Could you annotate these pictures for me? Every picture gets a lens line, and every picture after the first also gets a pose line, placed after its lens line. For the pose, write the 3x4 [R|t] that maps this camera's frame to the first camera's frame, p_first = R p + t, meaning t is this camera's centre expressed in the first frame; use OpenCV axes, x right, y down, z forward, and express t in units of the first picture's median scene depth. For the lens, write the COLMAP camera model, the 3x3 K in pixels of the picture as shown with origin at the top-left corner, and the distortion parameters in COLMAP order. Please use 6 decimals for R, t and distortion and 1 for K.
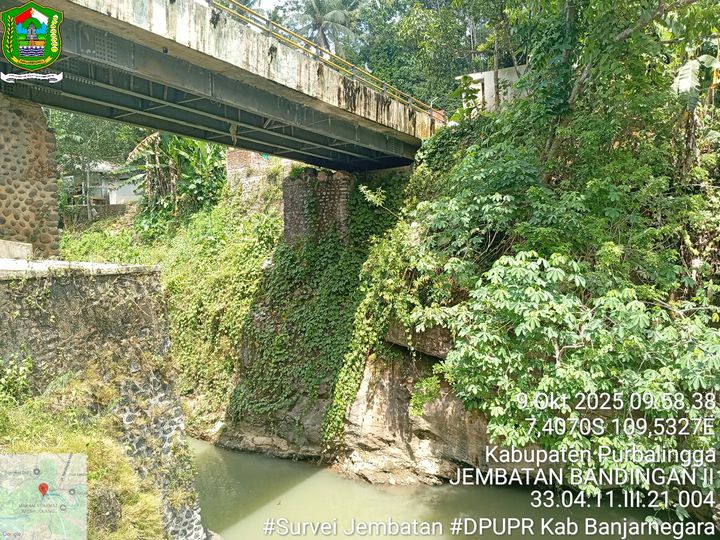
lens RADIAL K [[545.8, 0, 358.6], [0, 545.8, 264.5], [0, 0, 1]] dist [0.068486, -0.143266]
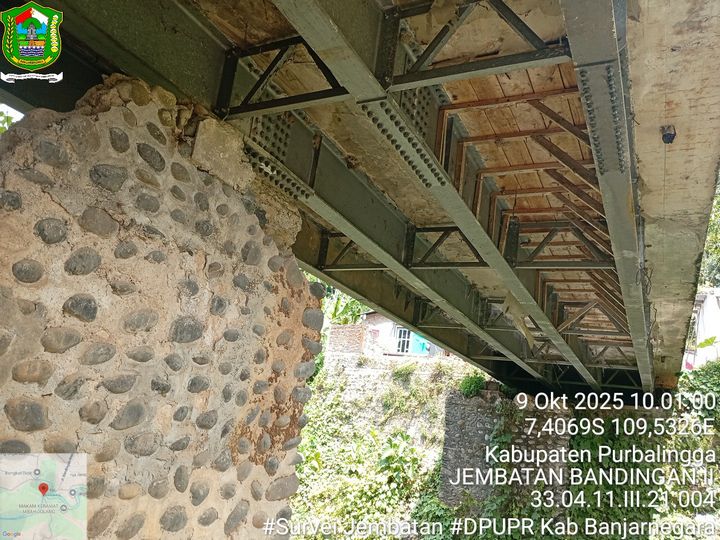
lens RADIAL K [[545.8, 0, 358.6], [0, 545.8, 264.5], [0, 0, 1]] dist [0.068486, -0.143266]
pose [[0.985291, 0.170787, 0.005790, -0.302980], [-0.160993, 0.939080, -0.303662, -0.093078], [-0.057298, 0.298263, 0.952762, 0.387434]]
